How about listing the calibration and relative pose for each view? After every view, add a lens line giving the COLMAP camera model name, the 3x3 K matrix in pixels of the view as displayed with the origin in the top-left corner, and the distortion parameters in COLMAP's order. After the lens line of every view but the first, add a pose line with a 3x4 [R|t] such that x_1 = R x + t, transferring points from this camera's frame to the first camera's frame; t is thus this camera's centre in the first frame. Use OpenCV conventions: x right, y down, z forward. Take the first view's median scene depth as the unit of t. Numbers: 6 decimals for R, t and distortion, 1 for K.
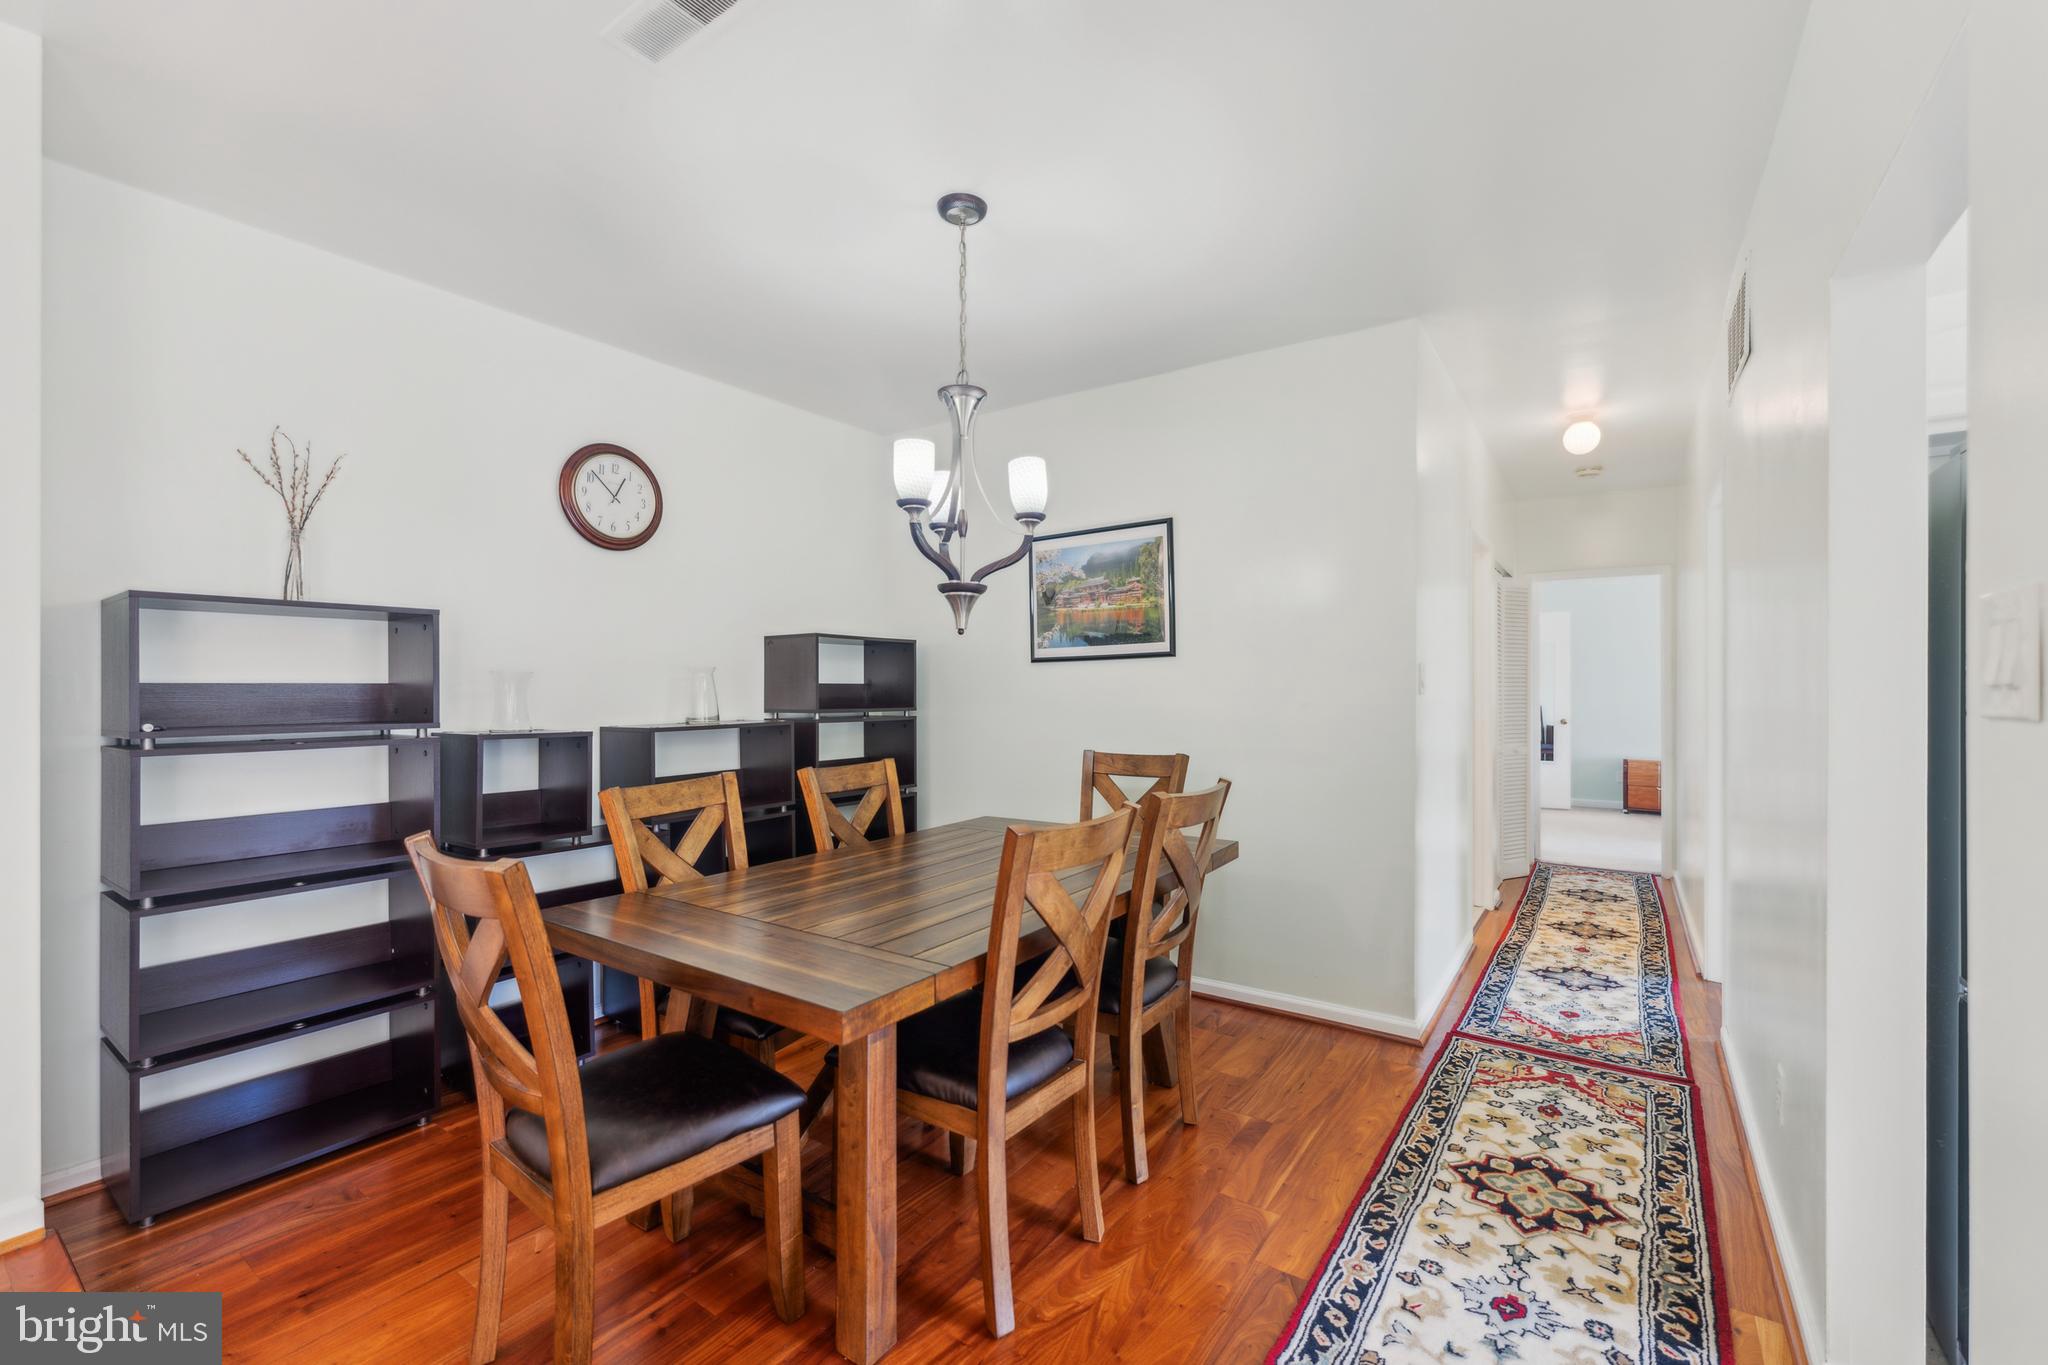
lens RADIAL K [[848.6, 0, 1015.3], [0, 848.6, 680.7], [0, 0, 1]] dist [-0.002731, -0.000170]
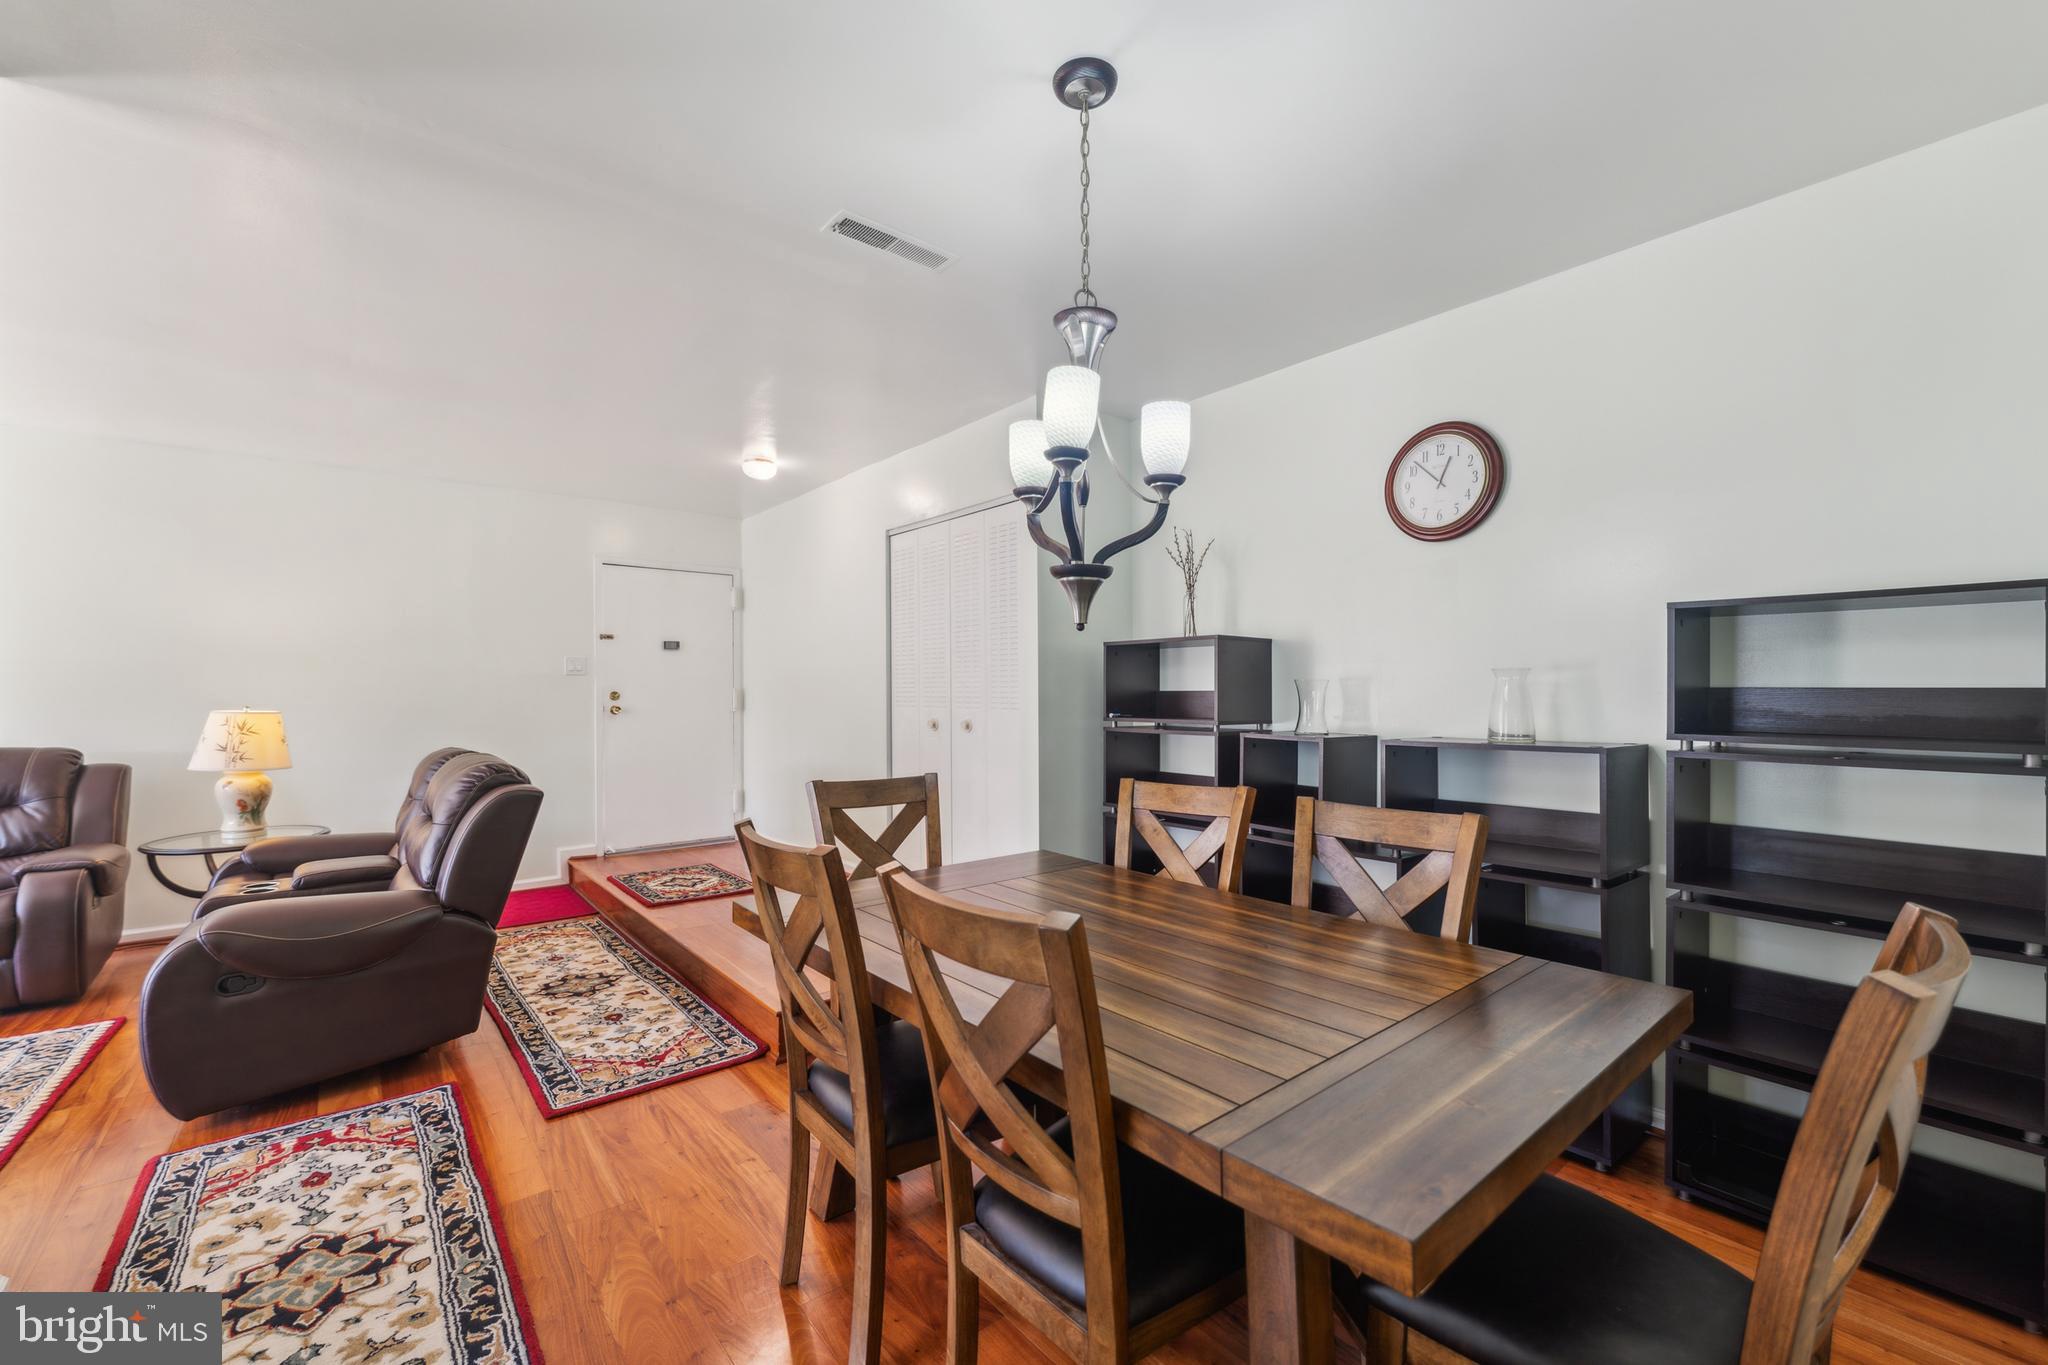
lens RADIAL K [[825.2, 0, 1030.9], [0, 825.2, 685.1], [0, 0, 1]] dist [0.000985, 0.000160]
pose [[-0.264301, -0.006481, -0.964418, 0.527307], [0.010262, 0.999902, -0.009532, 0.002236], [0.964386, -0.012416, -0.264209, 0.886511]]
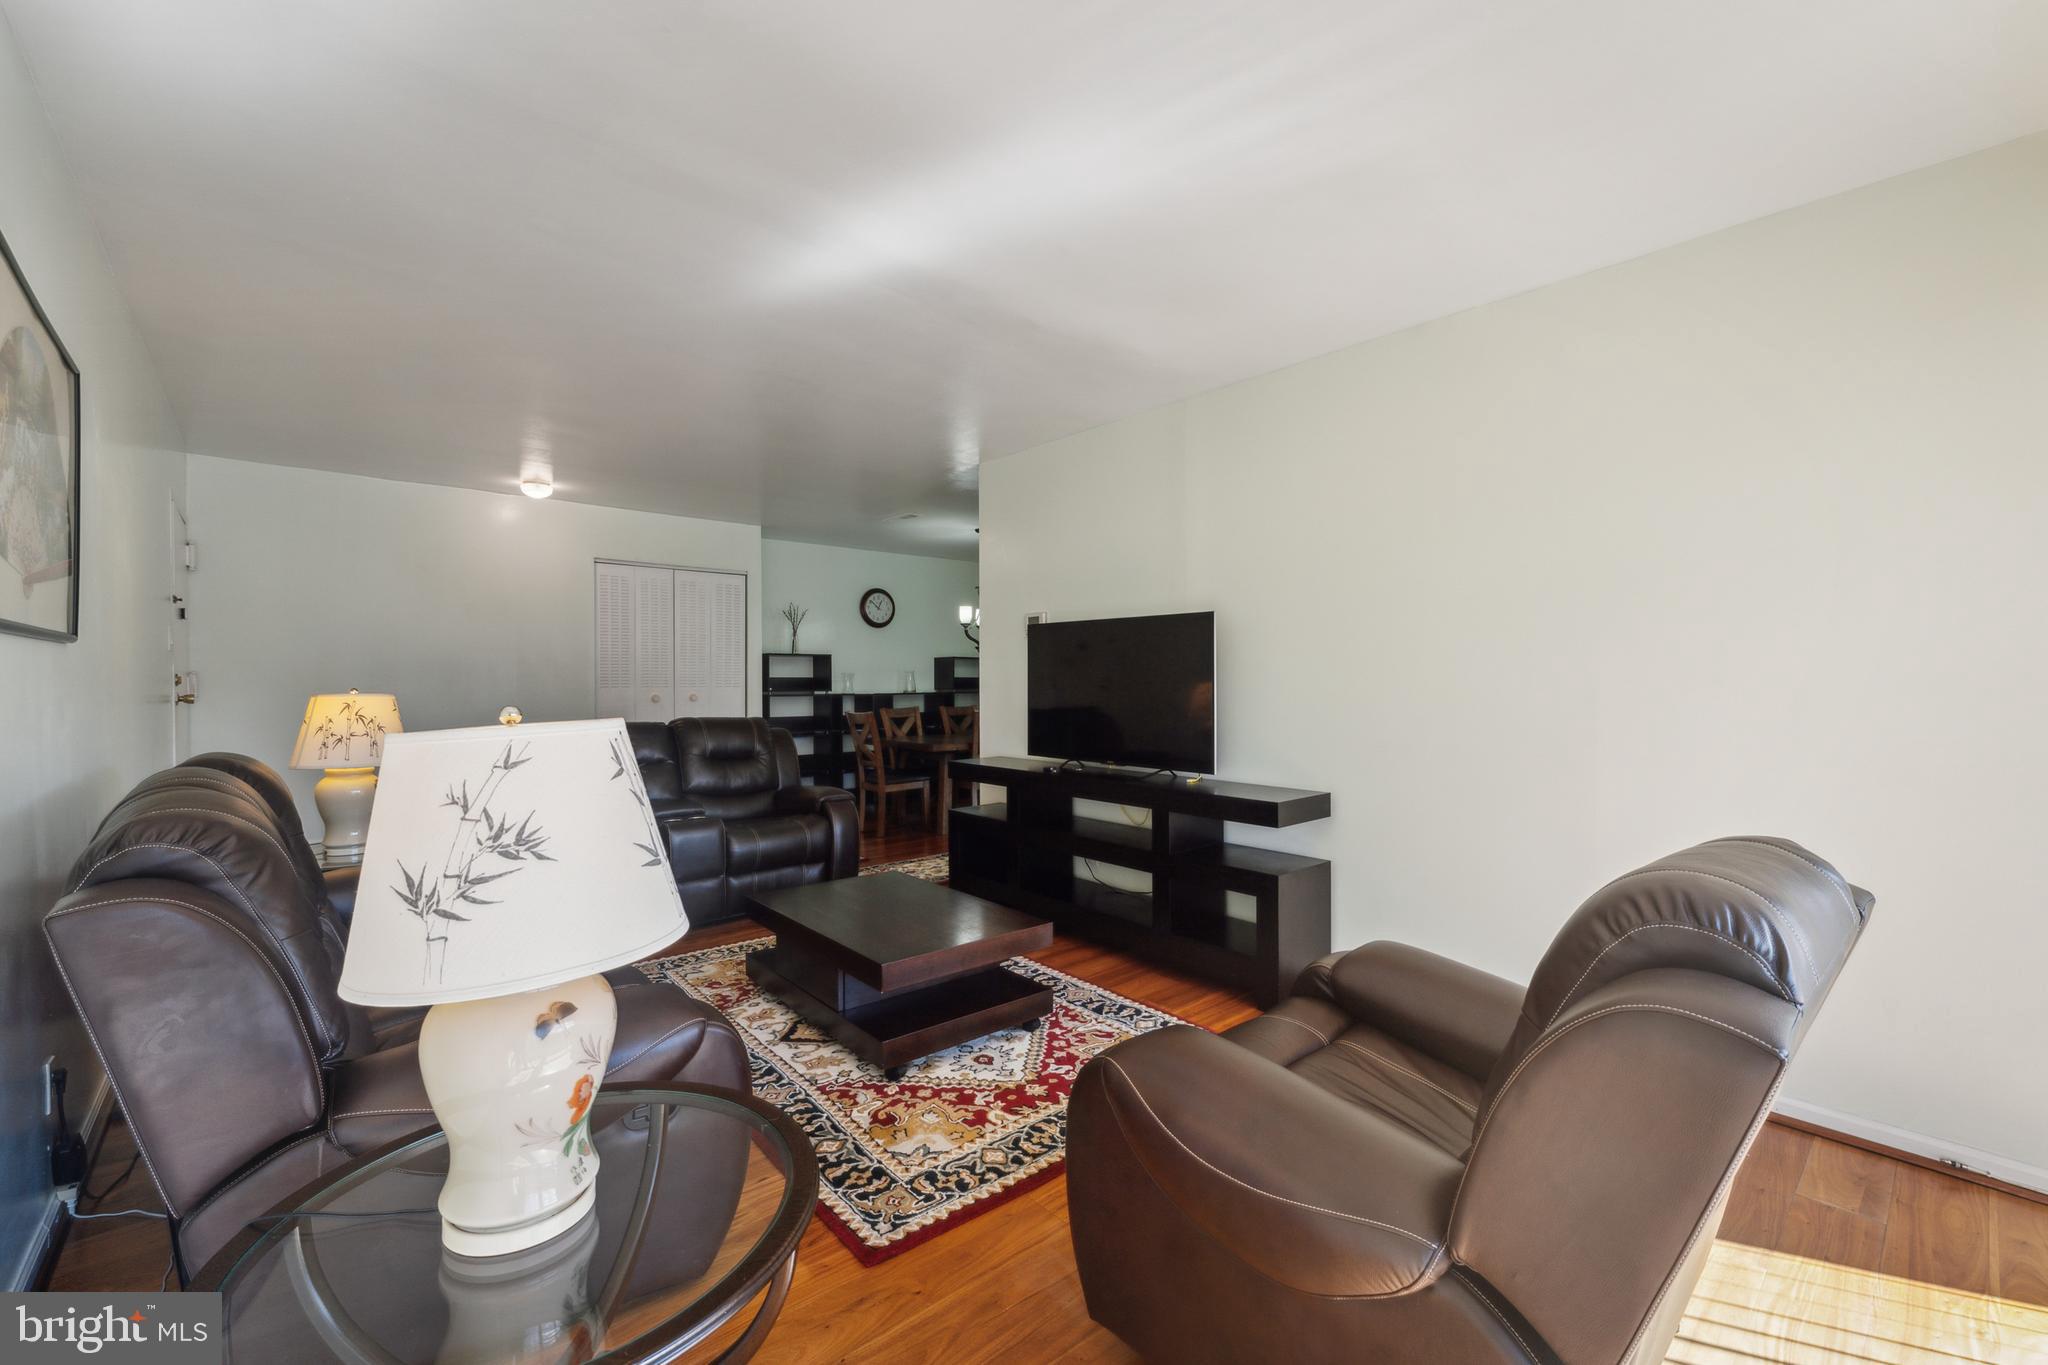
lens RADIAL K [[848.6, 0, 1015.3], [0, 848.6, 680.7], [0, 0, 1]] dist [-0.002731, -0.000170]
pose [[0.970839, -0.003718, -0.239703, 0.652747], [0.005176, 0.999972, 0.005455, 0.001961], [0.239676, -0.006537, 0.970831, -1.660537]]
